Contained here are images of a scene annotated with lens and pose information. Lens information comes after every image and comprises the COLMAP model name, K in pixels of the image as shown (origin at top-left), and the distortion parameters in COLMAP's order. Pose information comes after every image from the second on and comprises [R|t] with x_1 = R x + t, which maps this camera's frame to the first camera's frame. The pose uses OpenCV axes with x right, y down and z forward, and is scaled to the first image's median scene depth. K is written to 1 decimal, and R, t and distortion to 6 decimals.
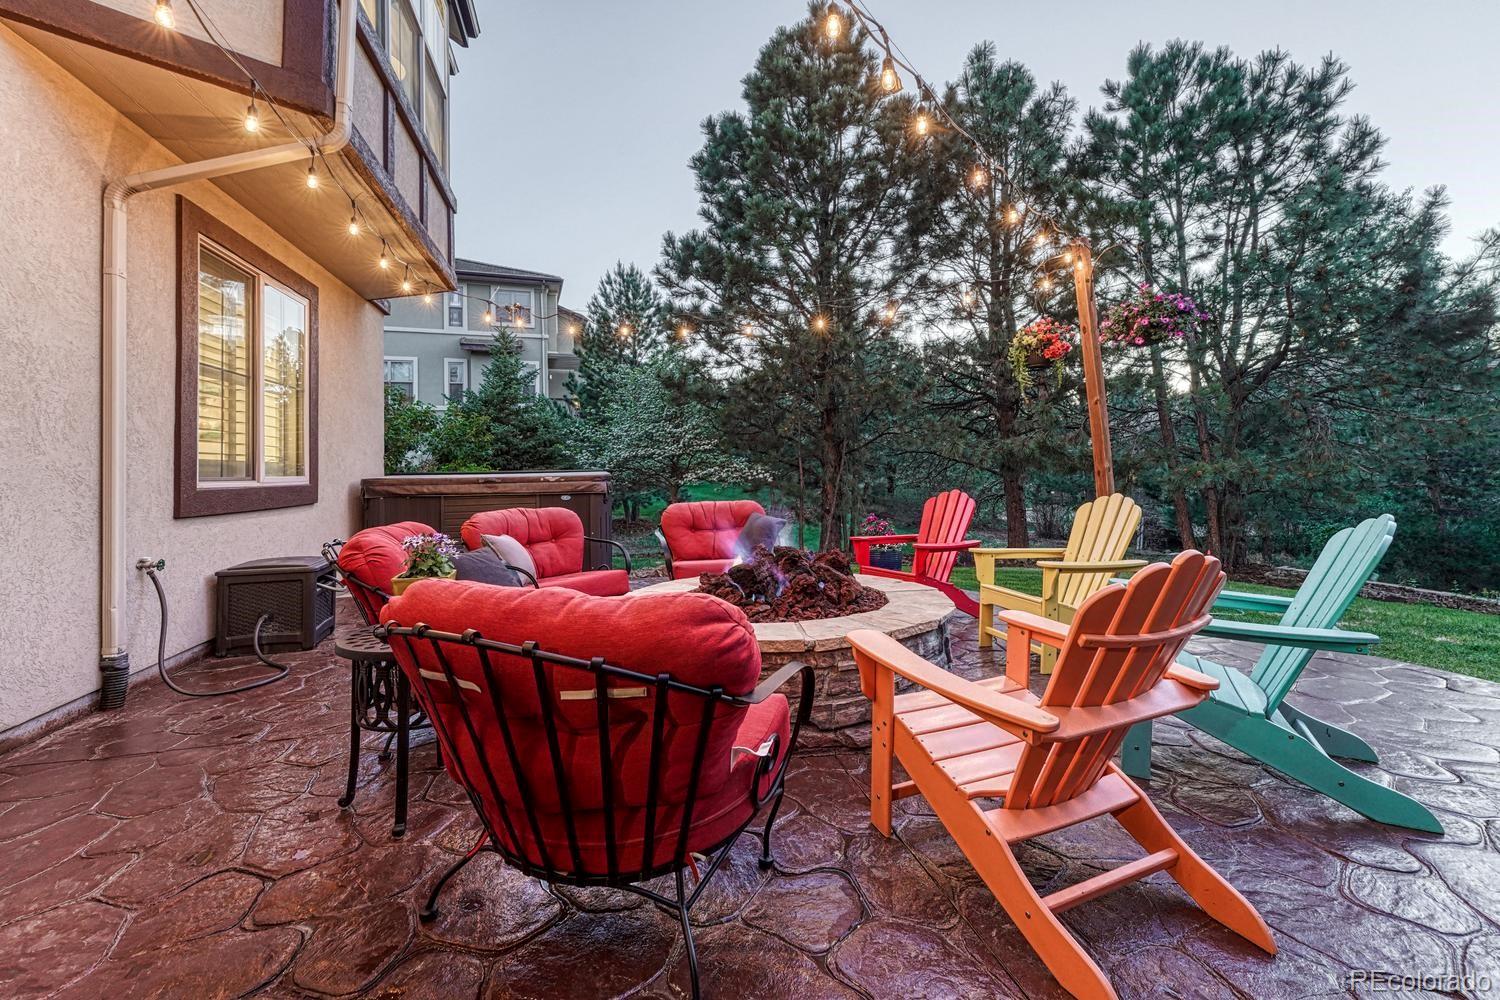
lens RADIAL K [[625.7, 0, 746.7], [0, 625.7, 456.4], [0, 0, 1]] dist [-0.009308, 0.006826]
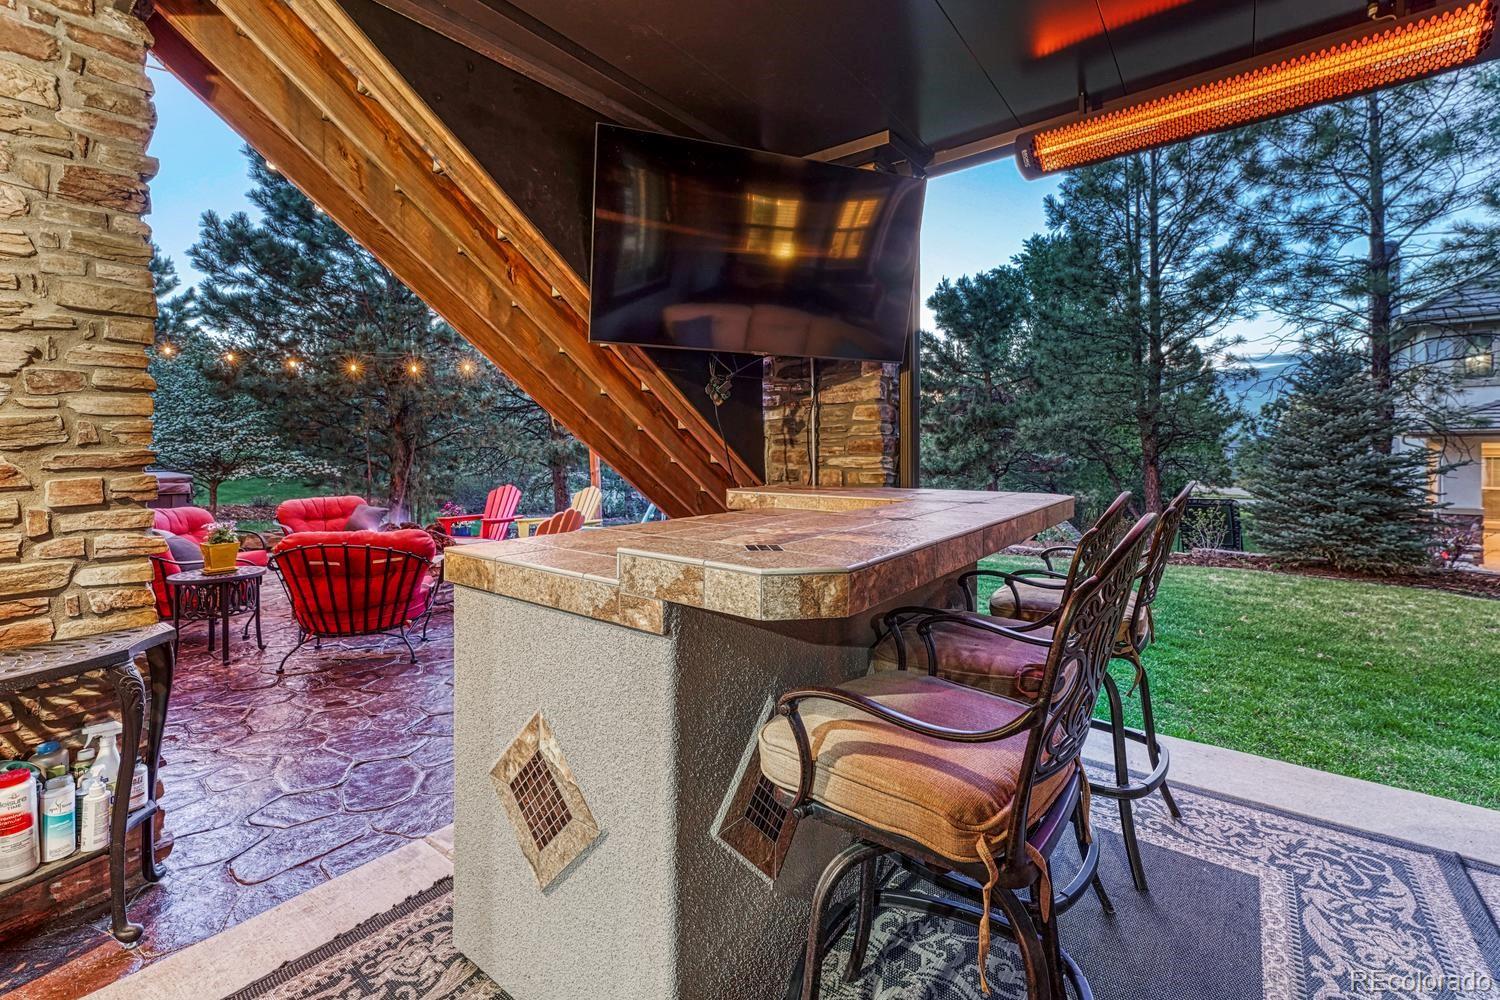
lens RADIAL K [[625.8, 0, 745.0], [0, 625.8, 443.4], [0, 0, 1]] dist [-0.001848, -0.000062]
pose [[0.783781, 0.017266, 0.620797, -0.080286], [-0.019063, 0.999811, -0.003740, -0.024571], [-0.620744, -0.008903, 0.783963, -0.267579]]
